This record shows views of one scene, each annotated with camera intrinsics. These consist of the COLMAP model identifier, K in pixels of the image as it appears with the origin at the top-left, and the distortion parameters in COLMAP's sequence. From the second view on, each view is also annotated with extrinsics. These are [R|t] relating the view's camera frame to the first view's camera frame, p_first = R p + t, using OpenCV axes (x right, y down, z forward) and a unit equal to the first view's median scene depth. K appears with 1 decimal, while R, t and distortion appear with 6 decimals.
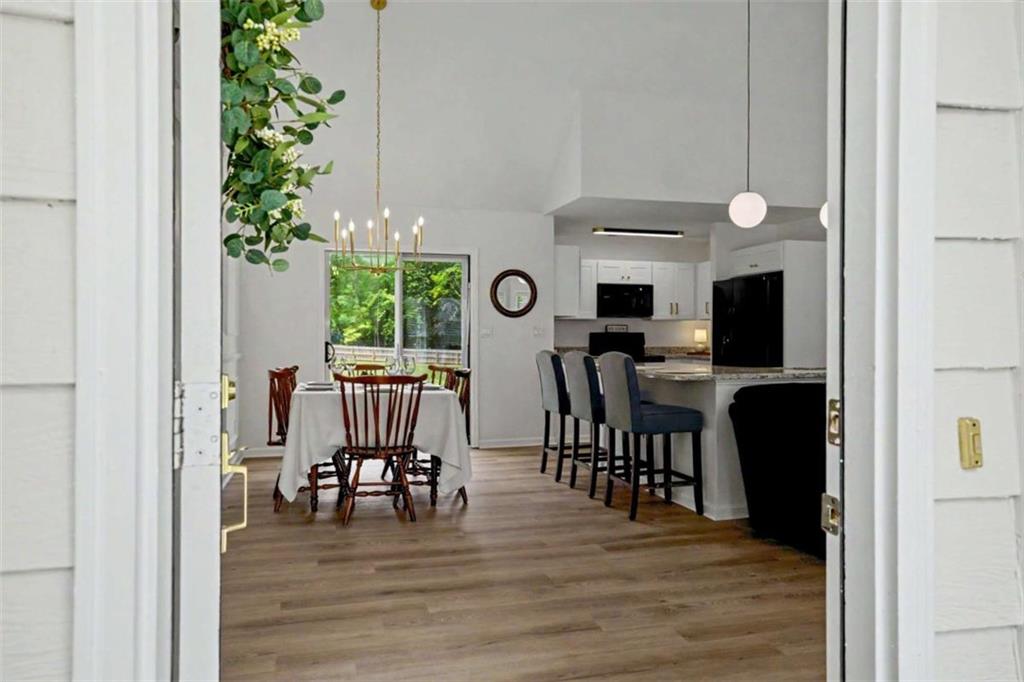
lens RADIAL K [[708.5, 0, 514.0], [0, 708.5, 333.1], [0, 0, 1]] dist [0.006164, 0.003383]
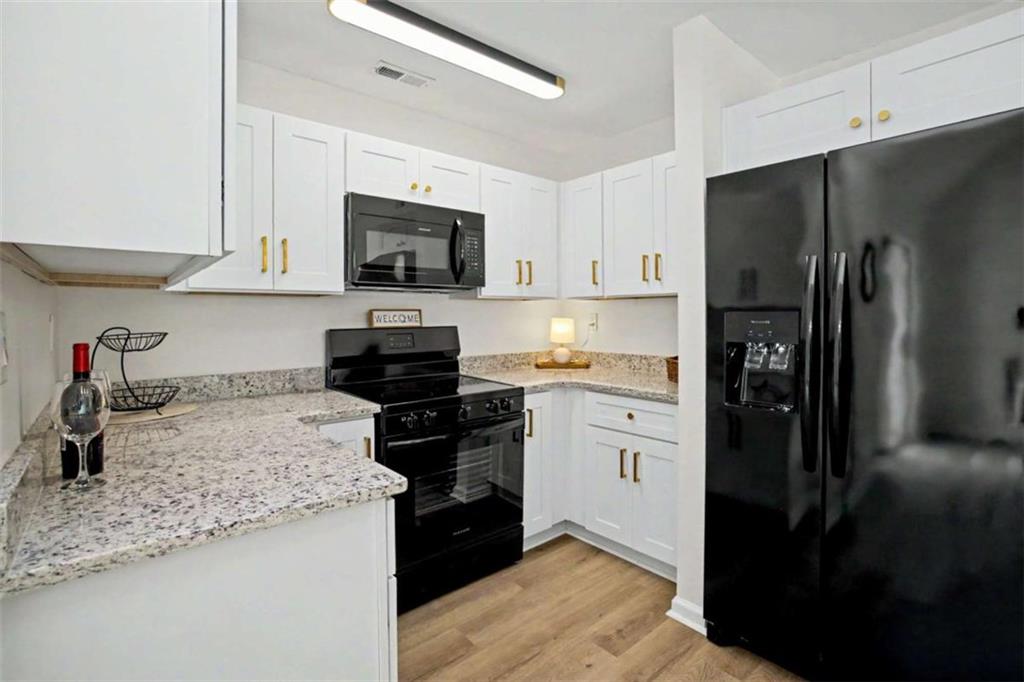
lens RADIAL K [[483.2, 0, 510.1], [0, 483.2, 316.6], [0, 0, 1]] dist [-0.000525, 0.000185]
pose [[0.905831, -0.008804, 0.423548, 0.108266], [0.006034, 0.999951, 0.007882, -0.011467], [-0.423596, -0.004585, 0.905839, 0.904500]]
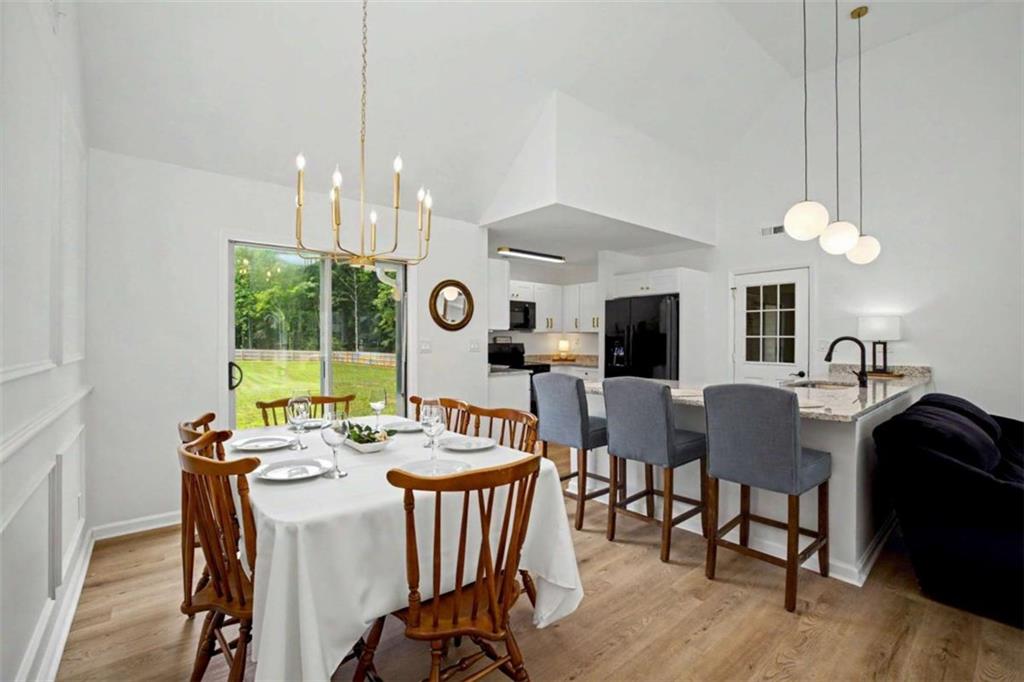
lens RADIAL K [[447.3, 0, 508.7], [0, 447.3, 340.3], [0, 0, 1]] dist [-0.031825, 0.000312]
pose [[0.914376, -0.002407, 0.404859, -0.174847], [-0.001065, 0.999965, 0.008352, -0.014912], [-0.404865, -0.008068, 0.914341, 0.427079]]
